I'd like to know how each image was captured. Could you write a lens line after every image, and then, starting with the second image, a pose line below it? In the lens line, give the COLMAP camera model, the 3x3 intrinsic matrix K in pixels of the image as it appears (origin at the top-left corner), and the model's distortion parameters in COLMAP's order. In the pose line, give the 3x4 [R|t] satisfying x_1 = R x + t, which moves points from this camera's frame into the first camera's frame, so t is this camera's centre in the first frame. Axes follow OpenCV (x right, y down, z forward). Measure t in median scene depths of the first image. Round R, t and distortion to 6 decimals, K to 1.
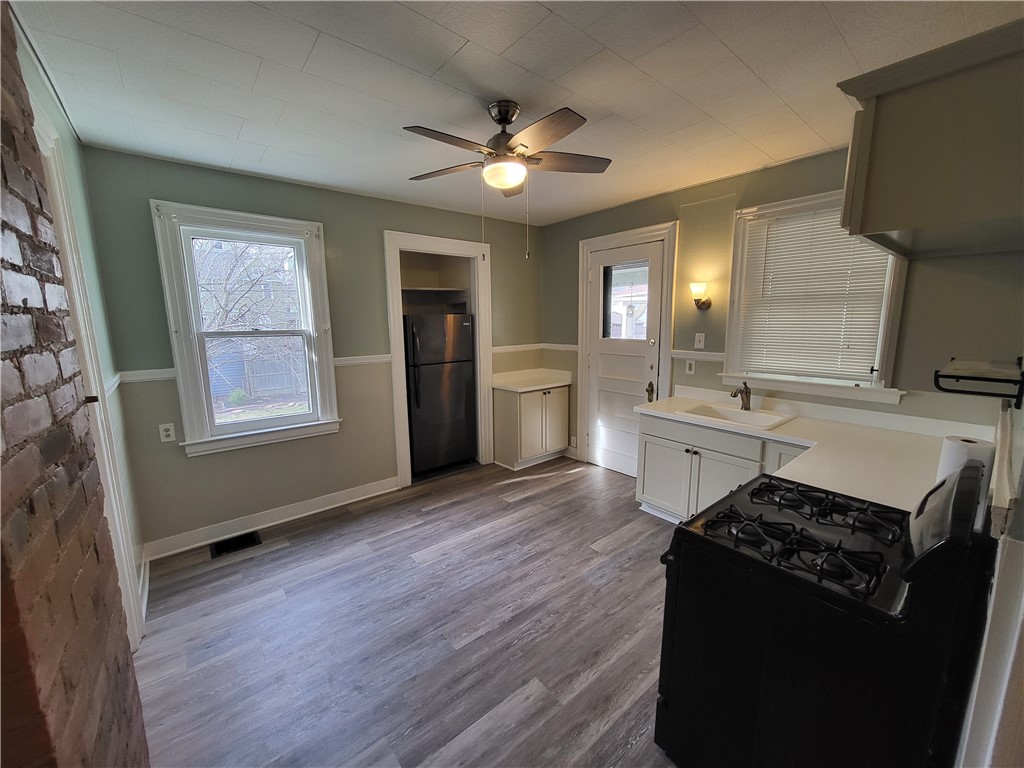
lens RADIAL K [[402.7, 0, 507.0], [0, 402.7, 382.8], [0, 0, 1]] dist [-0.000873, -0.000748]
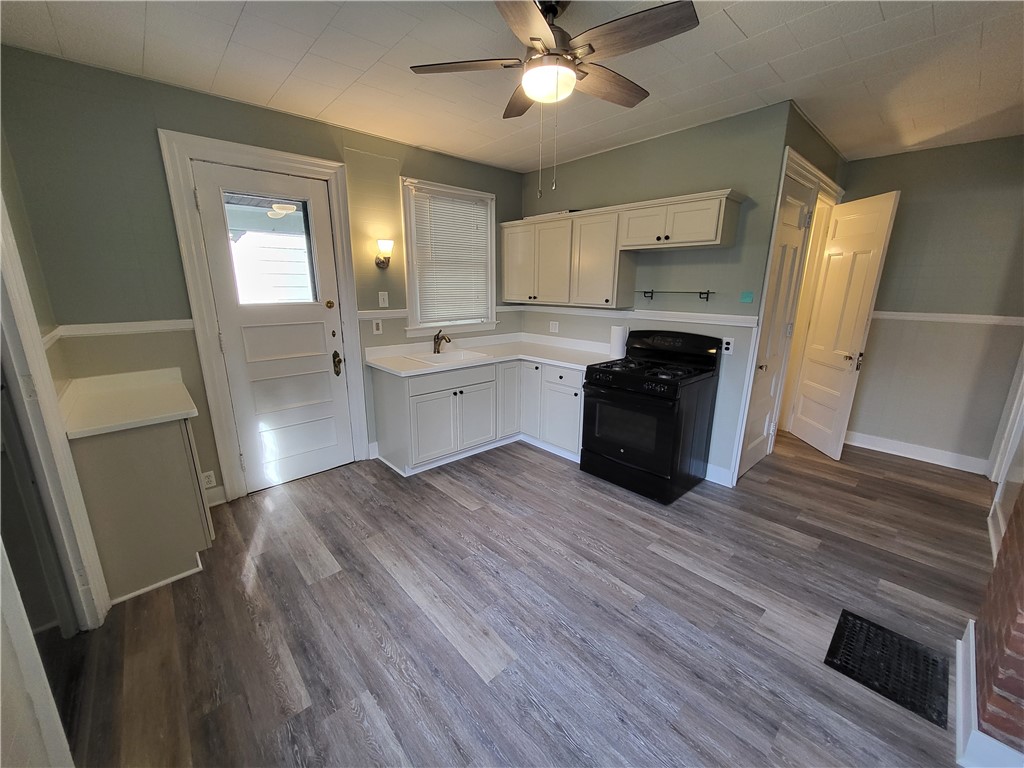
lens RADIAL K [[402.7, 0, 507.0], [0, 402.7, 382.8], [0, 0, 1]] dist [-0.000873, -0.000748]
pose [[-0.052158, -0.226401, 0.972637, -0.649715], [0.159073, 0.959643, 0.231907, -0.100150], [-0.985888, 0.166817, -0.014039, 0.841819]]
